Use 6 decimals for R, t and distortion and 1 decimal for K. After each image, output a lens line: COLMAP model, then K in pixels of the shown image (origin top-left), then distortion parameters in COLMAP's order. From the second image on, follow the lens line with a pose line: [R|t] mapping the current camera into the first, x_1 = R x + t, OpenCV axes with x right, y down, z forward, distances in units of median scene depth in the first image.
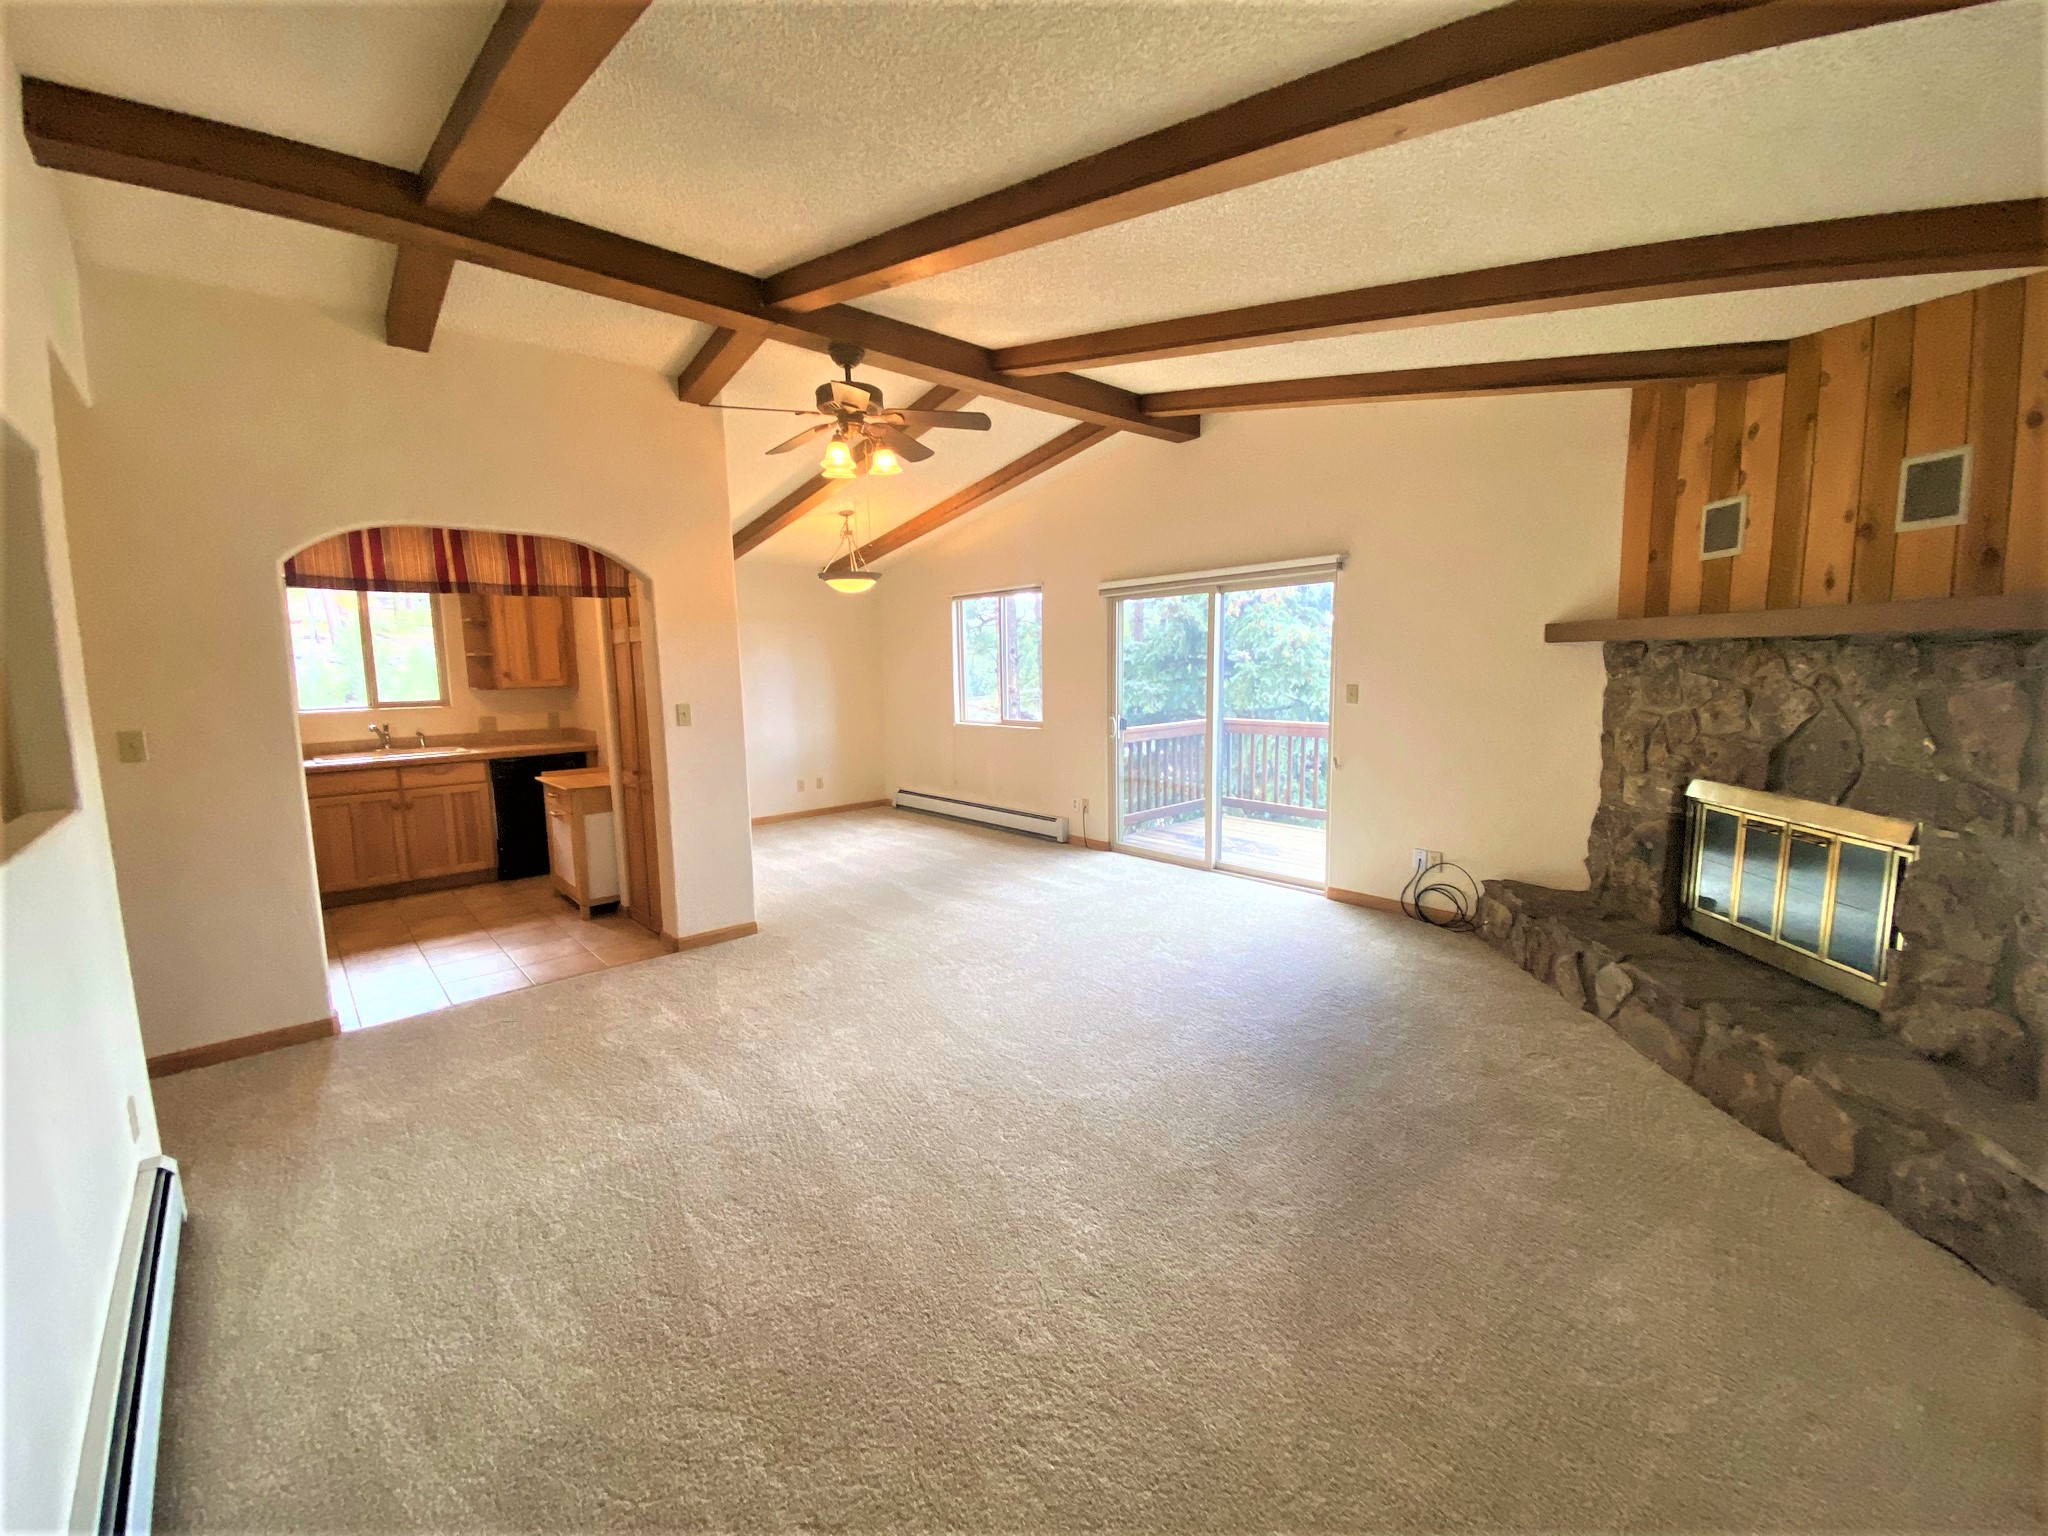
lens RADIAL K [[849.9, 0, 1015.4], [0, 849.9, 761.3], [0, 0, 1]] dist [0.036594, -0.033276]
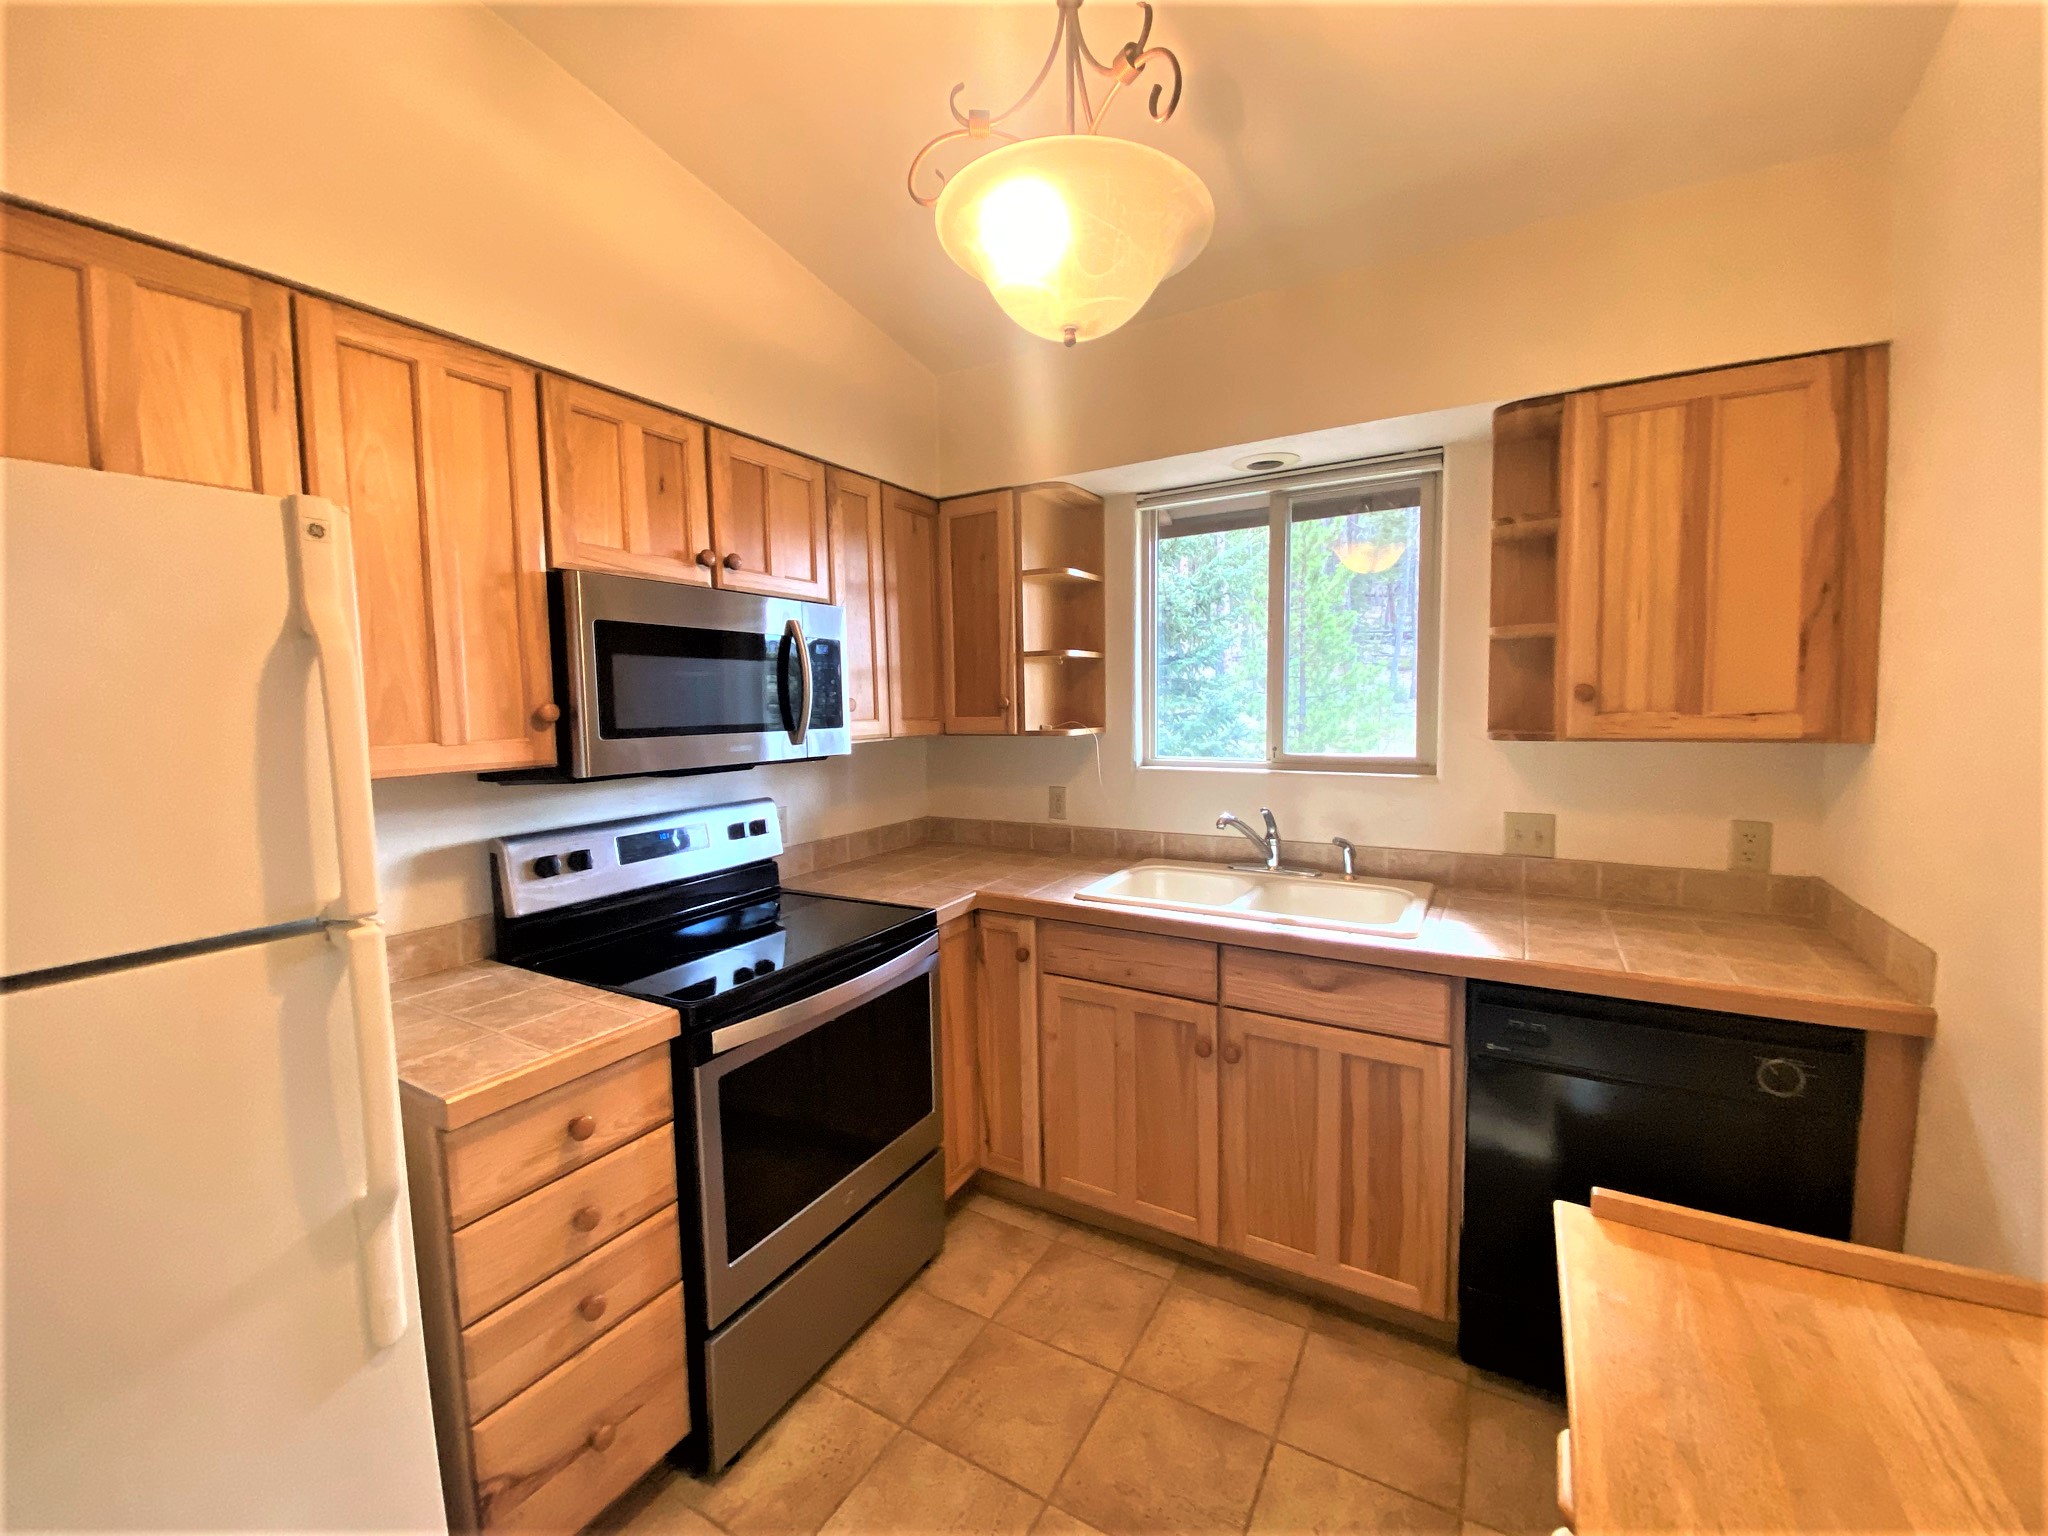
lens RADIAL K [[849.9, 0, 1015.4], [0, 849.9, 761.3], [0, 0, 1]] dist [0.036594, -0.033276]
pose [[0.322838, 0.098715, -0.941292, -1.203882], [-0.103333, 0.992277, 0.068622, -0.251333], [0.940796, 0.075113, 0.330545, 2.308401]]
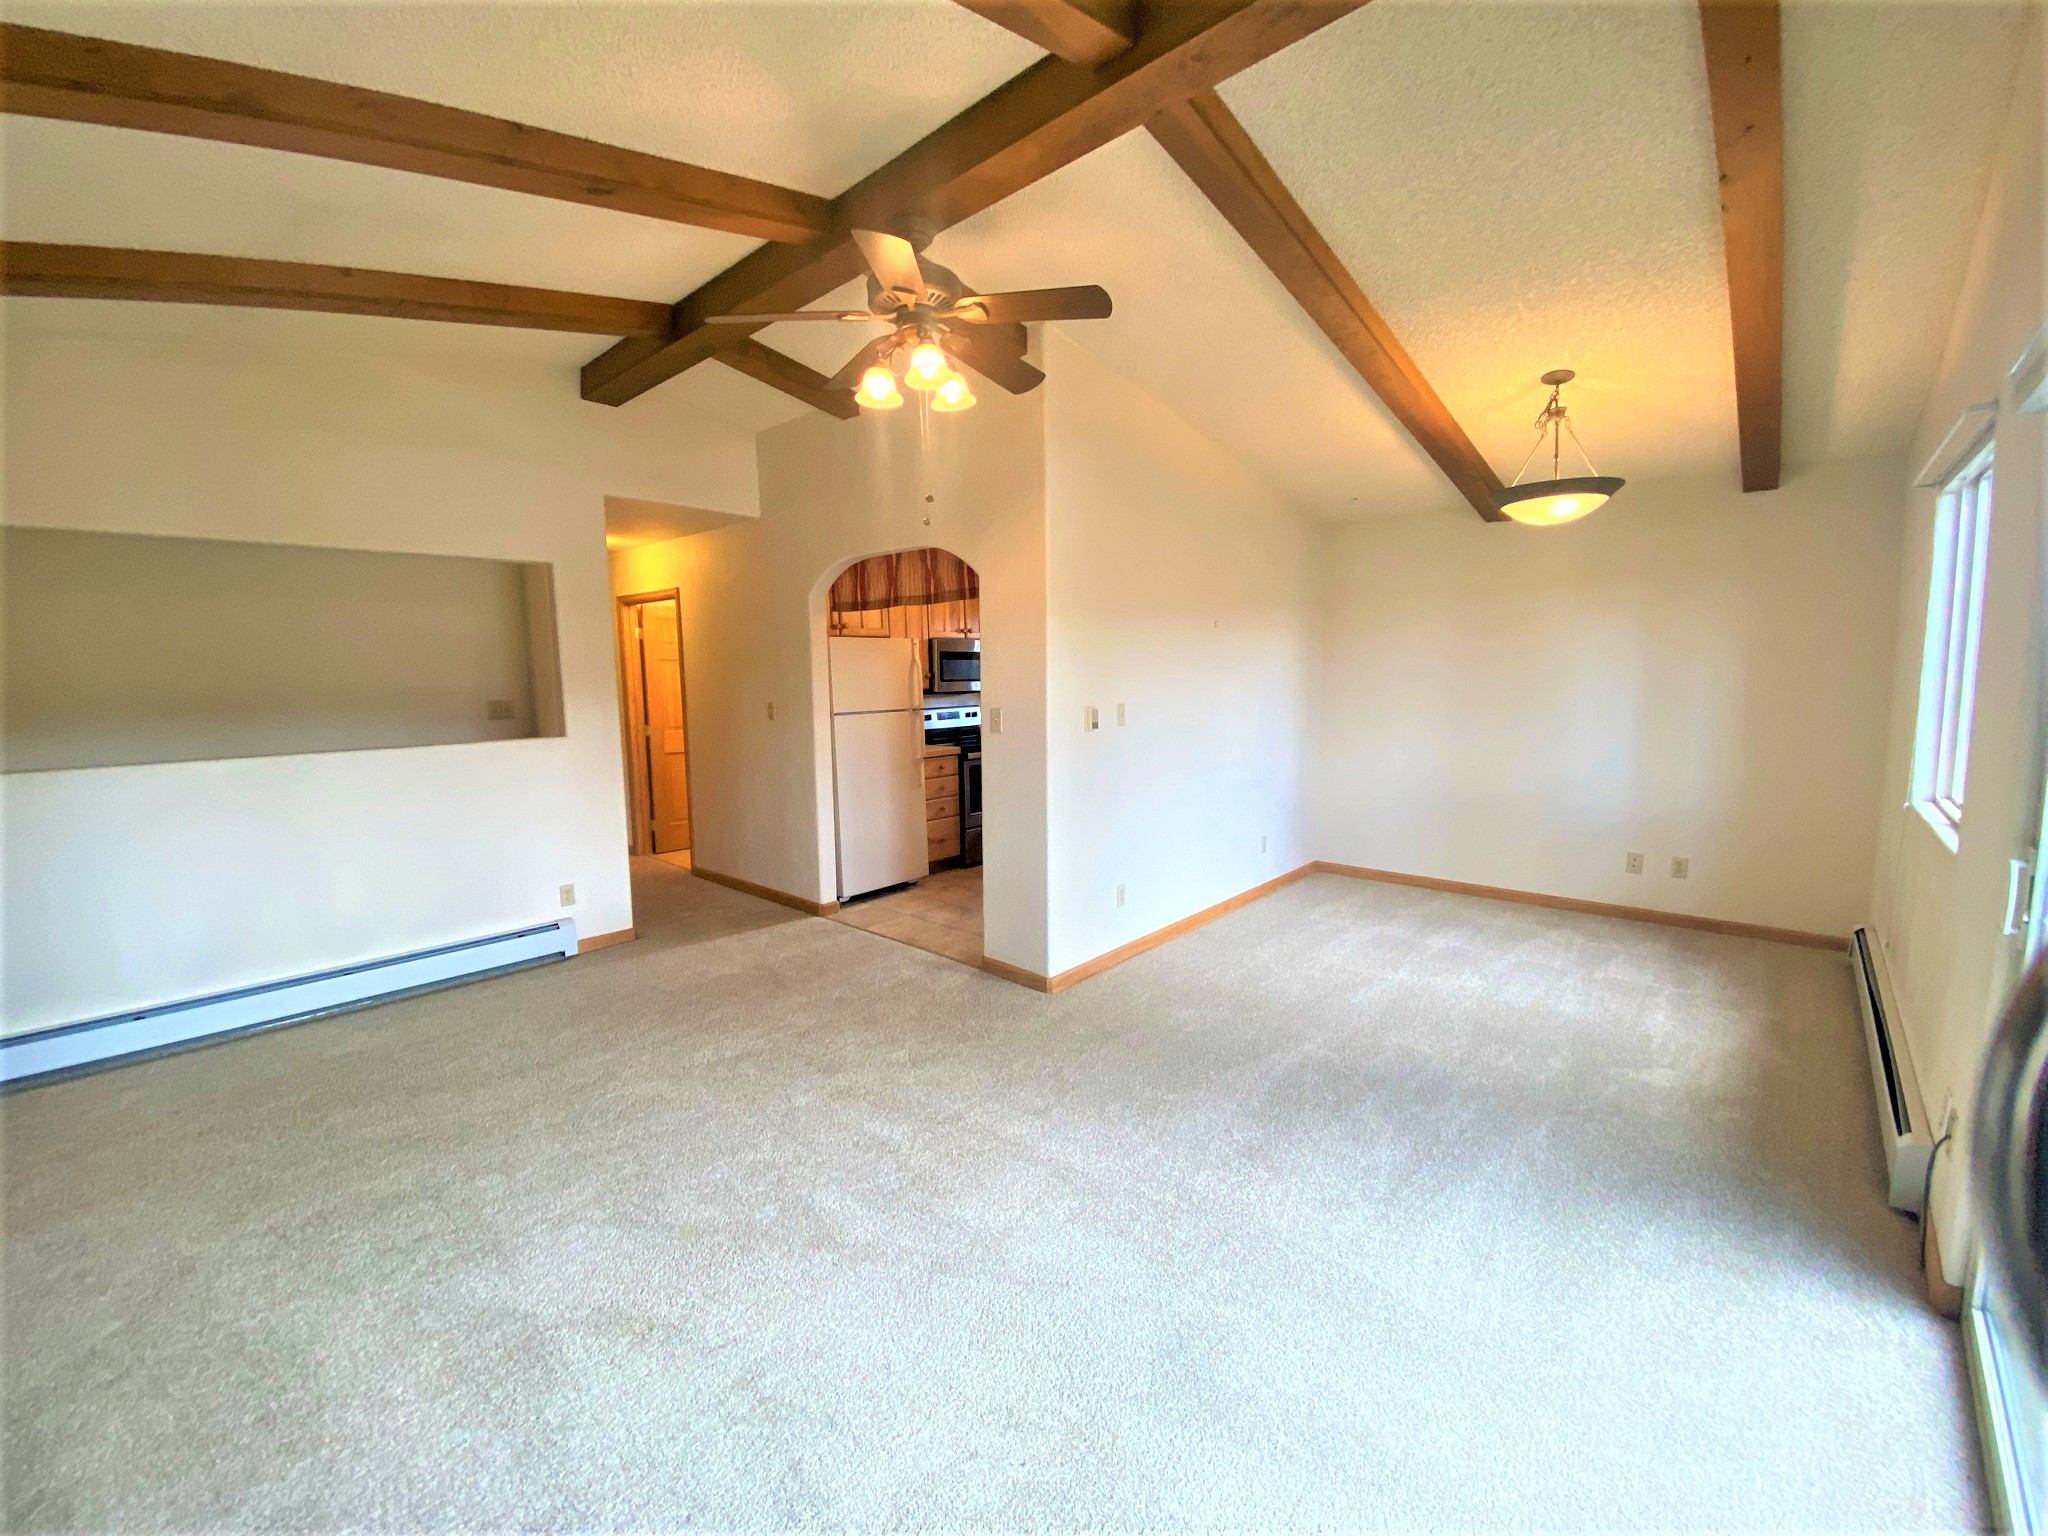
lens RADIAL K [[849.9, 0, 1015.4], [0, 849.9, 761.3], [0, 0, 1]] dist [0.036594, -0.033276]
pose [[0.132178, 0.127293, -0.983019, 1.175136], [-0.107915, 0.987673, 0.113385, -0.273213], [0.985334, 0.091096, 0.144286, 2.038040]]
